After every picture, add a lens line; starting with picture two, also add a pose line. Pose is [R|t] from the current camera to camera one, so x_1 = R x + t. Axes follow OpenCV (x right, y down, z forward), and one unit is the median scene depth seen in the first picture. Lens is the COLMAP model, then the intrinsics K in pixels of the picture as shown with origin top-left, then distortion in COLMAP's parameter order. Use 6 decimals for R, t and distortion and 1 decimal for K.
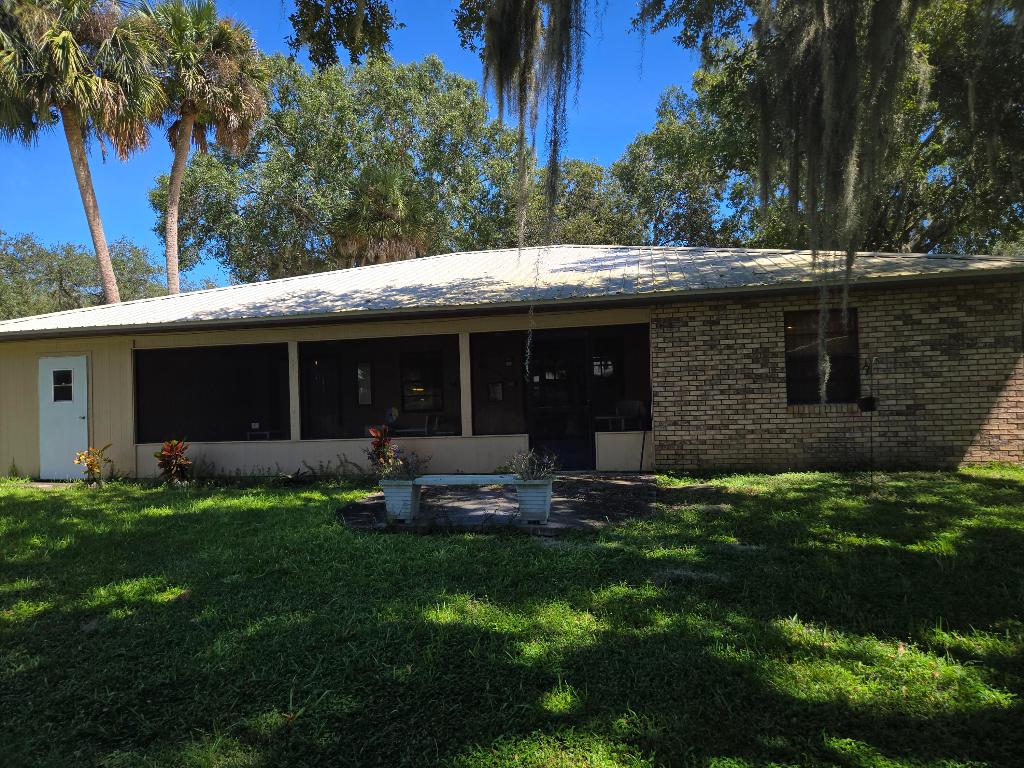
lens RADIAL K [[683.8, 0, 519.8], [0, 683.8, 386.0], [0, 0, 1]] dist [0.080841, -0.071956]
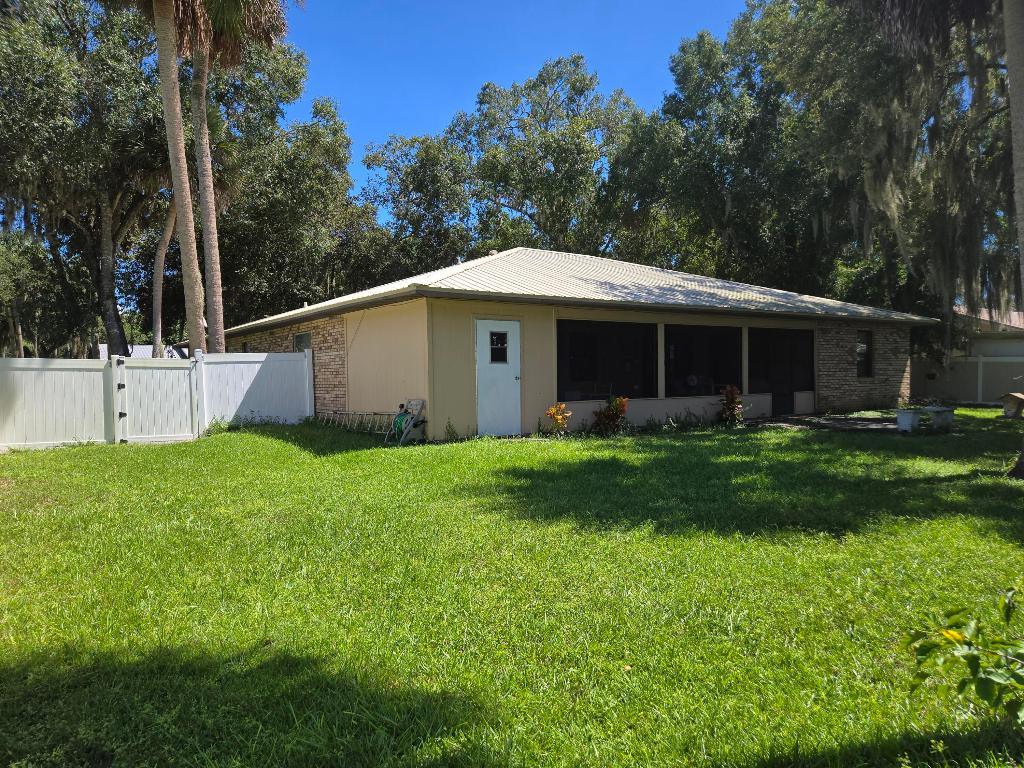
lens RADIAL K [[685.3, 0, 512.0], [0, 685.3, 384.0], [0, 0, 1]] dist [0.095540, -0.074547]
pose [[0.679911, 0.013038, 0.733179, -1.477322], [-0.025099, 0.999670, 0.005499, 0.050752], [-0.732865, -0.022141, 0.680013, 0.308156]]
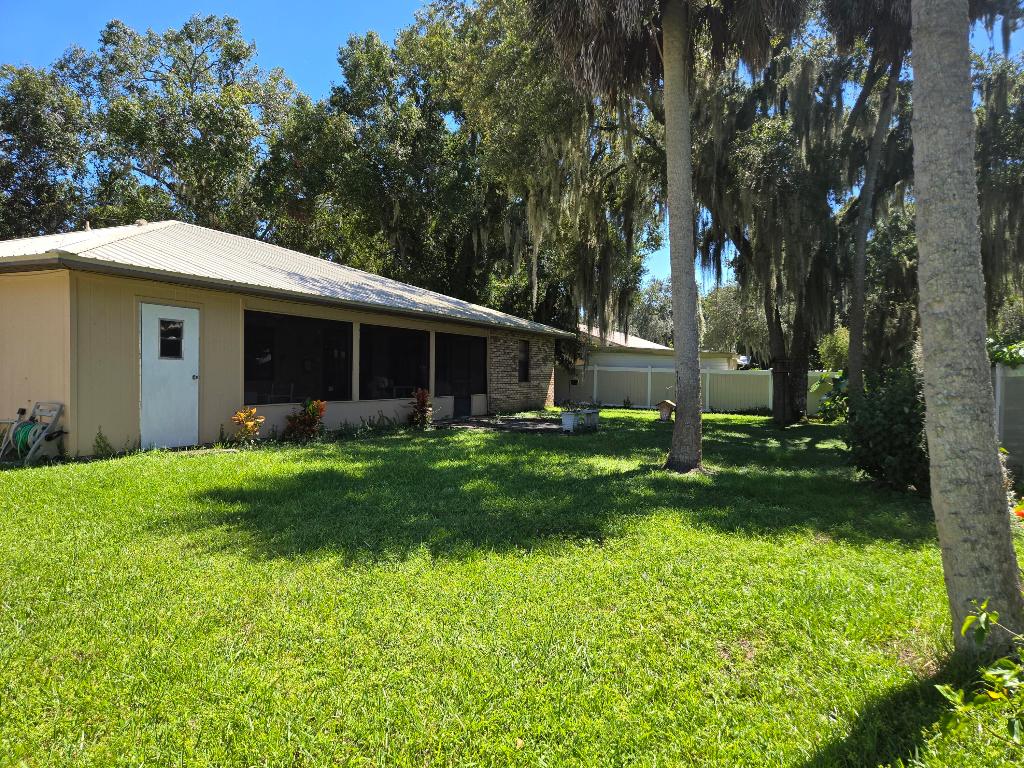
lens RADIAL K [[683.8, 0, 519.8], [0, 683.8, 386.0], [0, 0, 1]] dist [0.080841, -0.071956]
pose [[0.228968, 0.016286, 0.973298, -1.468533], [-0.042516, 0.999073, -0.006716, 0.046518], [-0.972505, -0.039843, 0.229448, 0.415241]]
